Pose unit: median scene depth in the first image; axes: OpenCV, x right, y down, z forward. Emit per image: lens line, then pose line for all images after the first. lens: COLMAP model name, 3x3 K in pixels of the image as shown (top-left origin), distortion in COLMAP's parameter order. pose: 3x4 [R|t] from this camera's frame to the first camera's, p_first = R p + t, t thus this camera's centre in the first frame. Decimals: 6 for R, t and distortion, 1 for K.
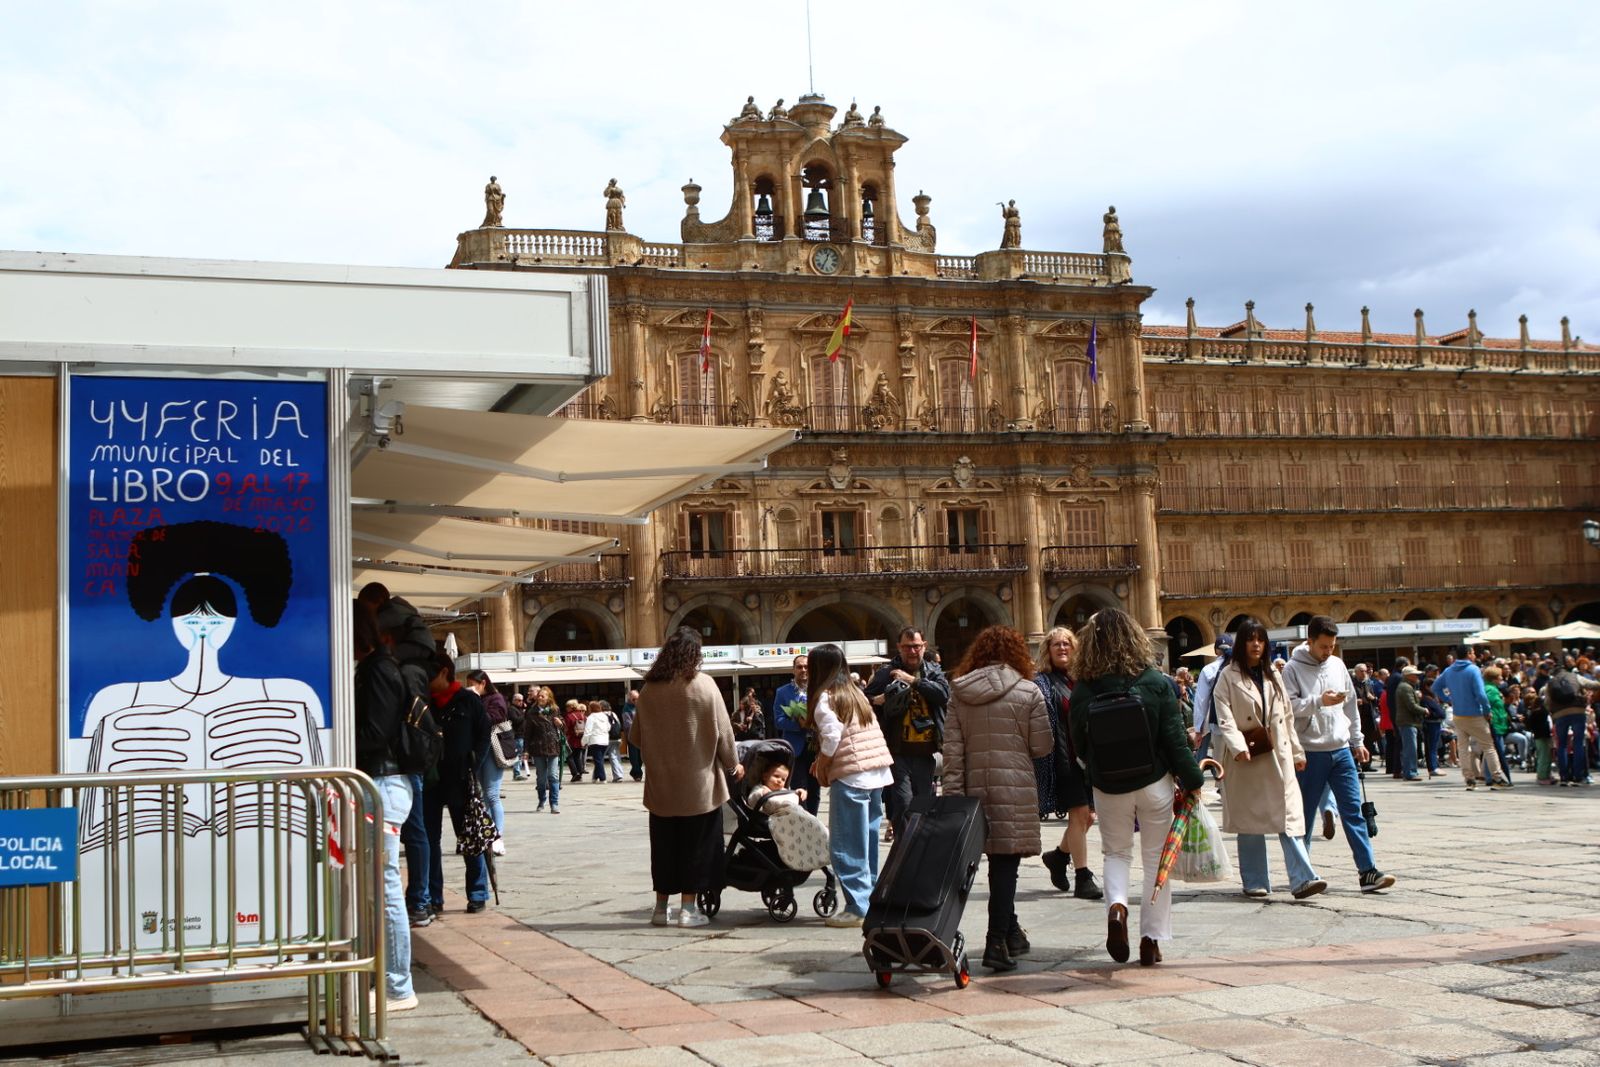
lens RADIAL K [[1853.7, 0, 834.7], [0, 1853.7, 530.6], [0, 0, 1]] dist [-0.002503, 0.024927]
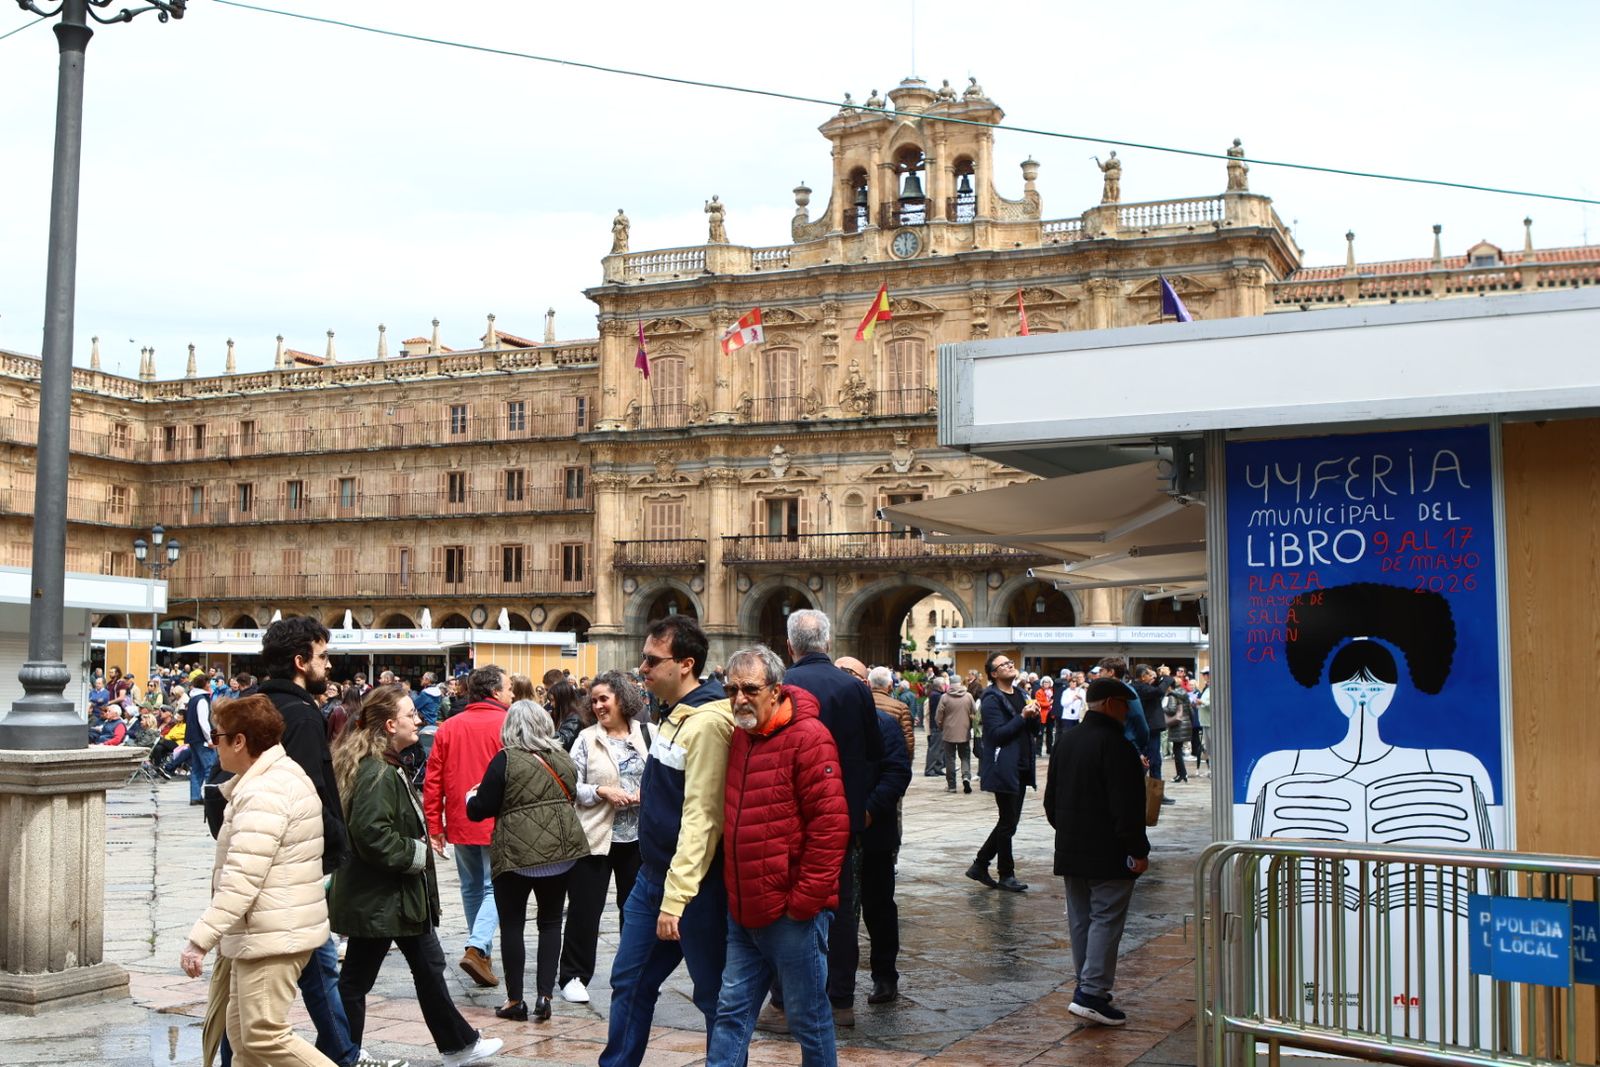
lens RADIAL K [[1853.7, 0, 834.7], [0, 1853.7, 530.6], [0, 0, 1]] dist [-0.002503, 0.024927]
pose [[0.719855, -0.003242, -0.694117, 0.650835], [0.022277, 0.999582, 0.018434, -0.009871], [0.693767, -0.028733, 0.719626, 0.241169]]
